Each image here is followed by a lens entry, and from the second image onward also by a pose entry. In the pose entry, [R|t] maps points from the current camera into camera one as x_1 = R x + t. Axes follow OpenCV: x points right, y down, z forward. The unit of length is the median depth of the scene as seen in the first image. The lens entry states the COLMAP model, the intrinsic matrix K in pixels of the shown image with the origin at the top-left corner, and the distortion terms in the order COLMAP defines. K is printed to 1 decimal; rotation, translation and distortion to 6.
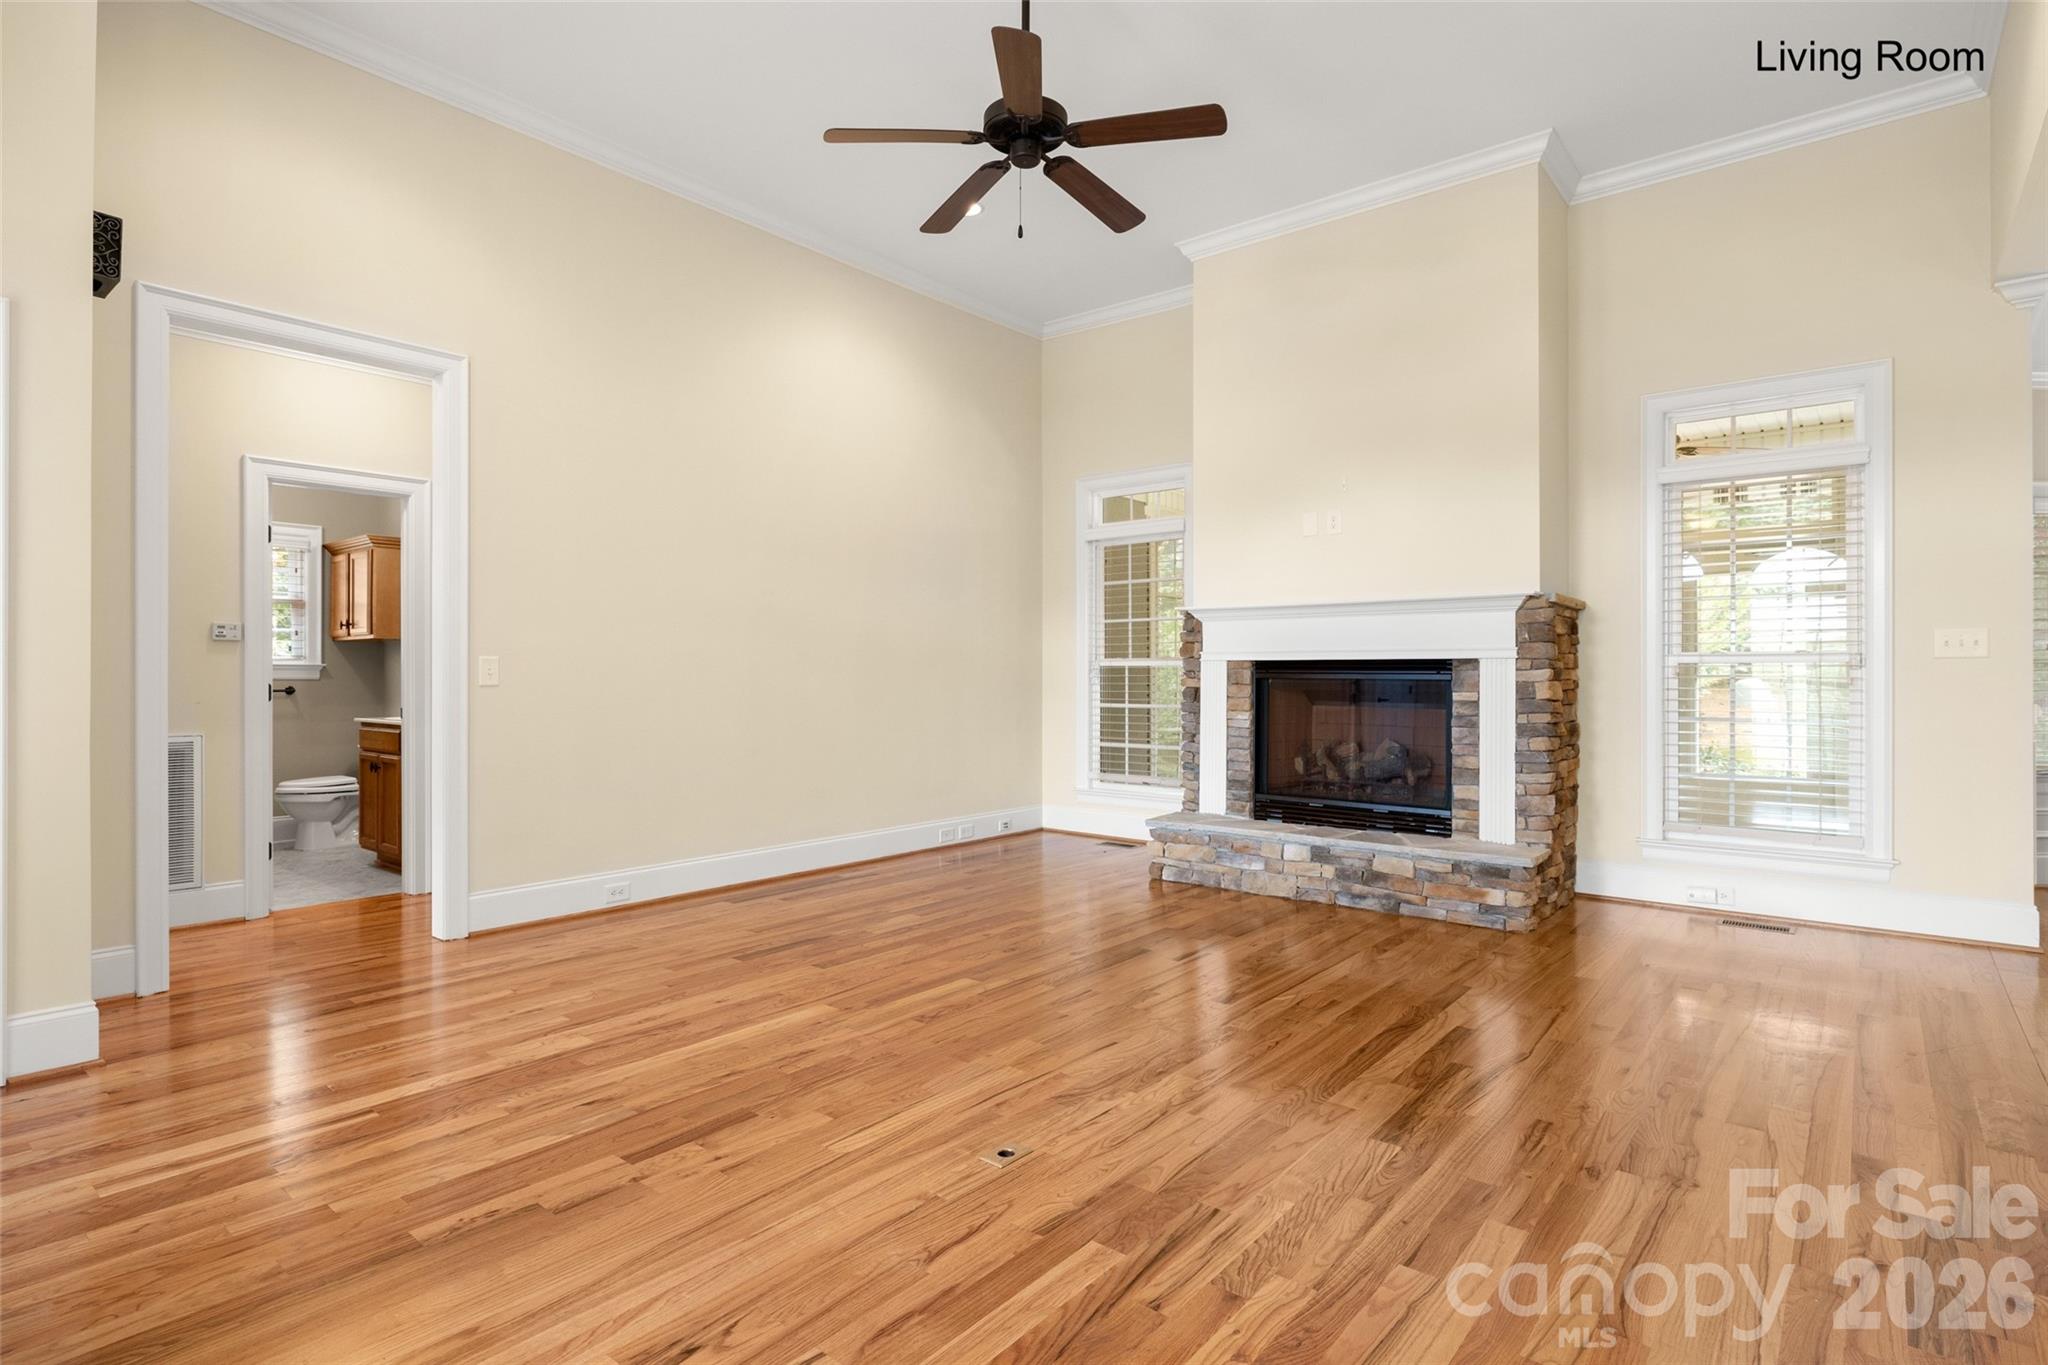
lens RADIAL K [[1039.7, 0, 1015.0], [0, 1039.7, 677.0], [0, 0, 1]] dist [-0.001344, 0.000447]
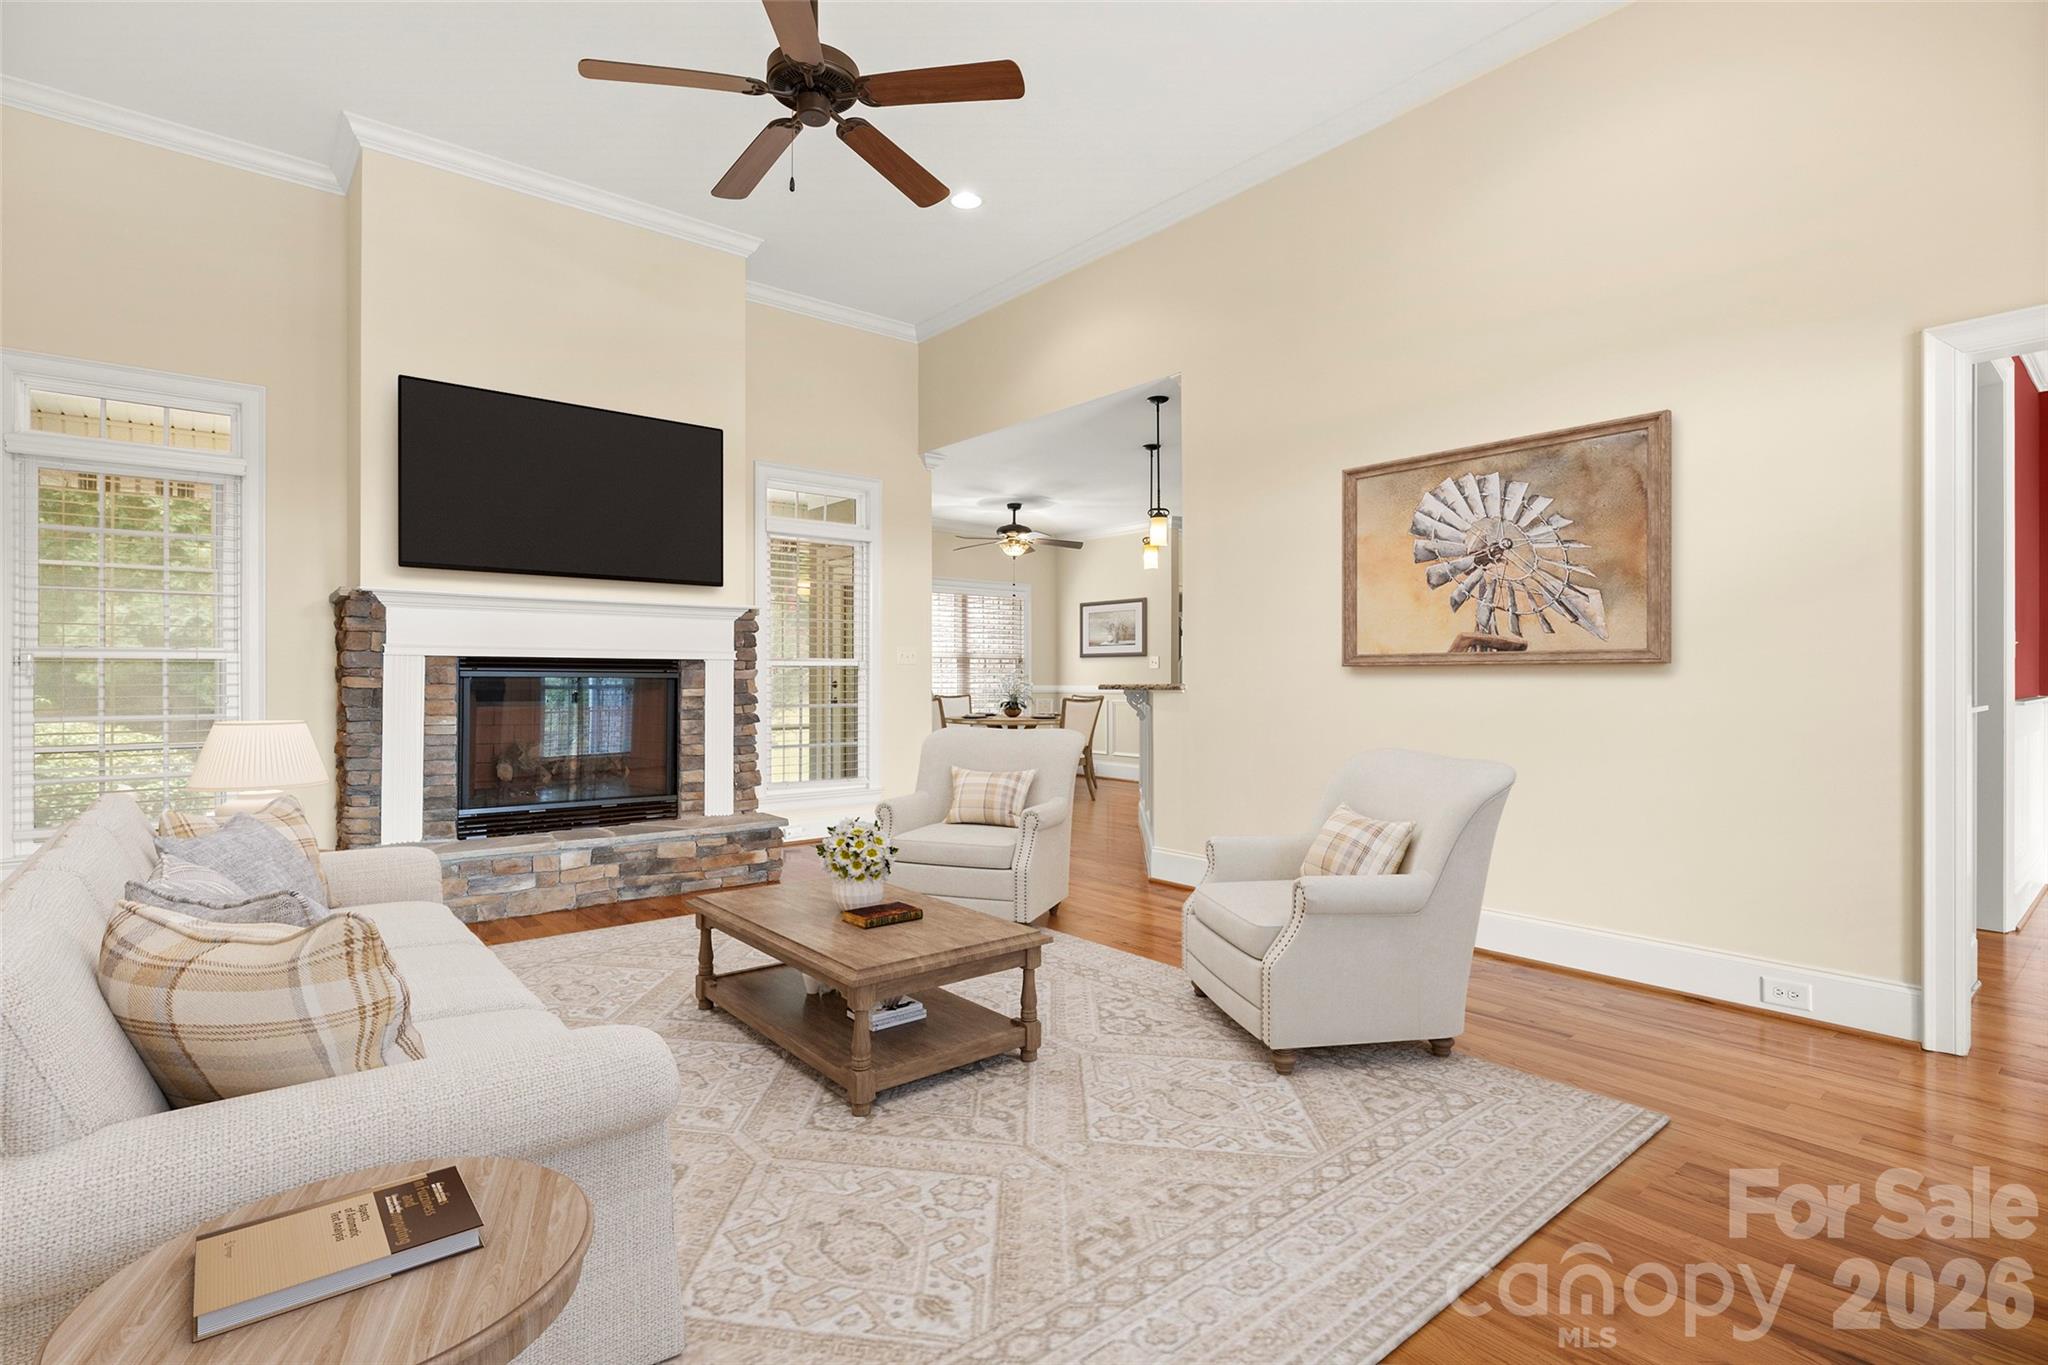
lens RADIAL K [[960.1, 0, 1020.7], [0, 960.1, 680.1], [0, 0, 1]] dist [-0.004296, -0.000412]
pose [[0.187761, -0.004717, 0.982203, -0.536966], [-0.001674, 0.999985, 0.005123, -0.001079], [-0.982213, -0.002606, 0.187750, 0.449646]]
